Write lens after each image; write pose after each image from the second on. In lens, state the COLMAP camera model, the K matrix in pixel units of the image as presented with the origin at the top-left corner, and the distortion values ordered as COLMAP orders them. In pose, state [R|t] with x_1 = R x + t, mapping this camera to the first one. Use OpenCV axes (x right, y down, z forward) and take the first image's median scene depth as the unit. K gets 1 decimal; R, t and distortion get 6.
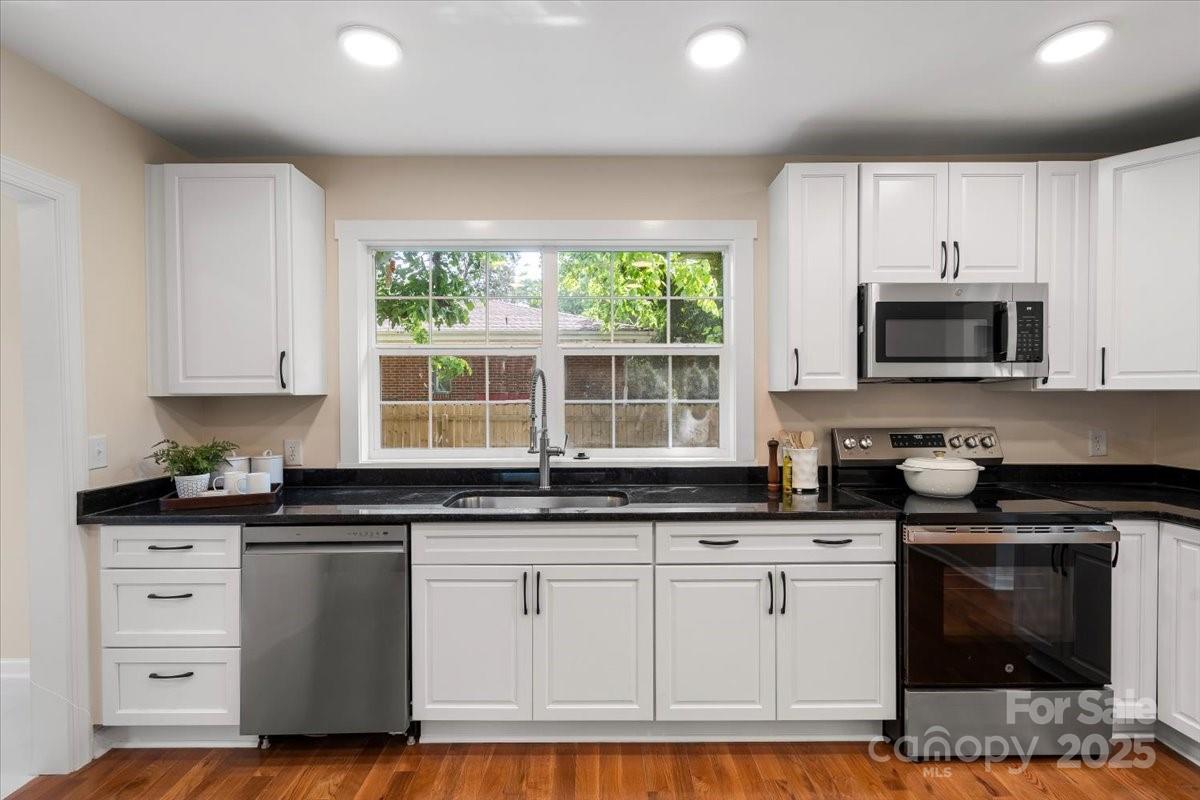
lens RADIAL K [[559.1, 0, 599.5], [0, 559.1, 398.3], [0, 0, 1]] dist [0.002326, -0.000654]
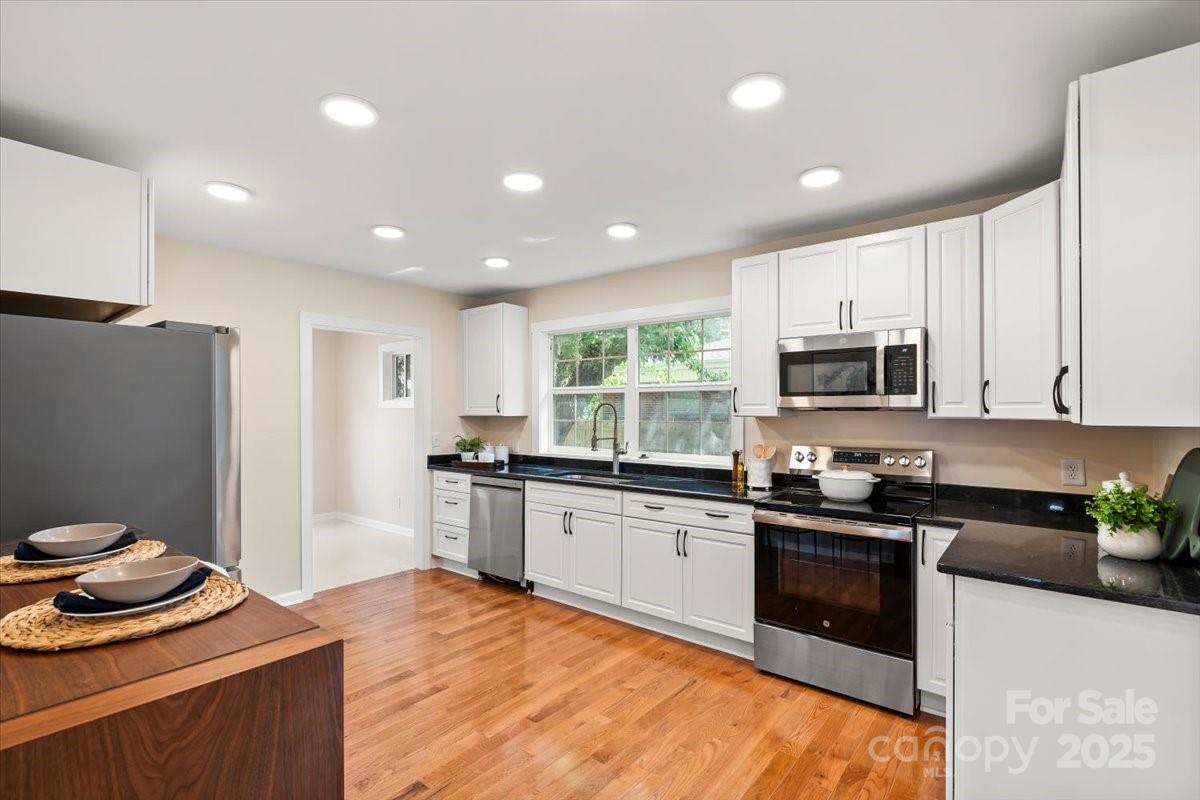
lens RADIAL K [[559.1, 0, 603.7], [0, 559.1, 412.1], [0, 0, 1]] dist [0.002326, -0.000654]
pose [[0.775499, 0.005696, -0.631323, 1.019151], [-0.014241, 0.999863, -0.008472, -0.007361], [0.631188, 0.015560, 0.775474, -0.341691]]
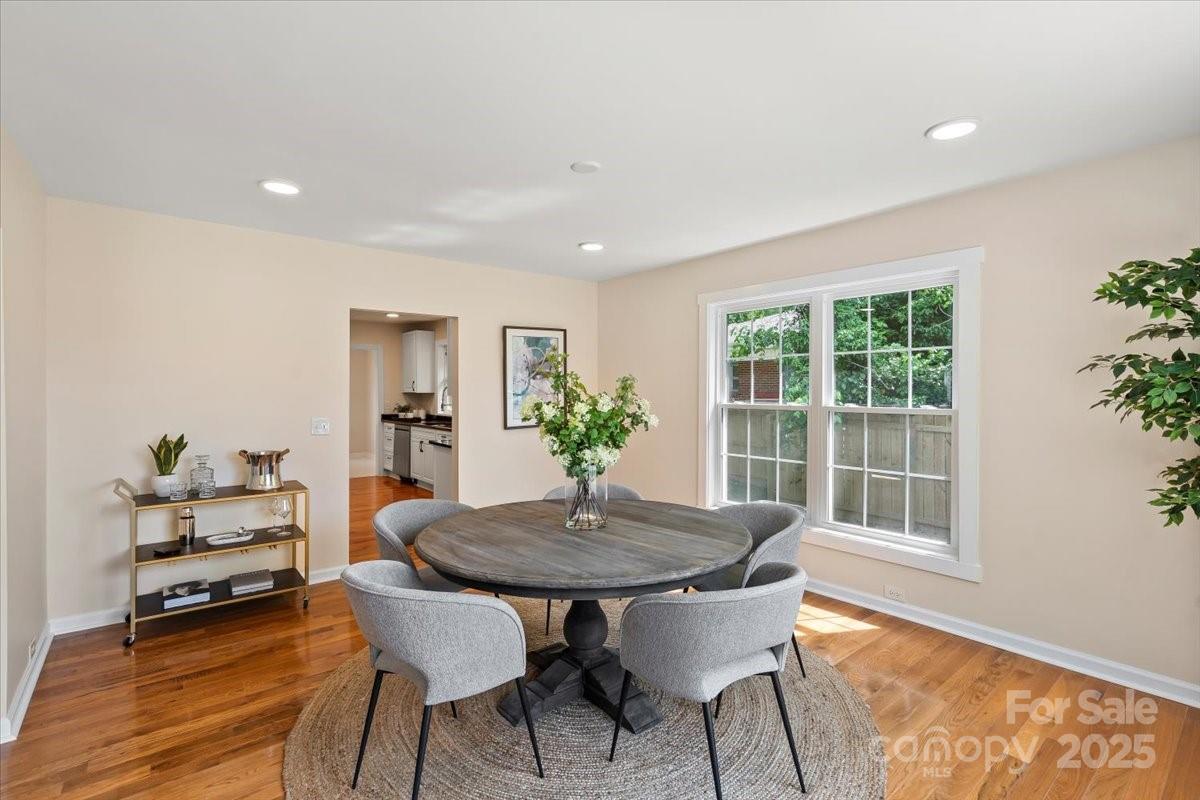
lens RADIAL K [[559.1, 0, 594.7], [0, 559.1, 393.6], [0, 0, 1]] dist [0.002326, -0.000654]
pose [[0.622688, 0.010115, -0.782405, 3.094308], [-0.012921, 0.999913, 0.002644, -0.024850], [0.782363, 0.008463, 0.622765, -0.376047]]
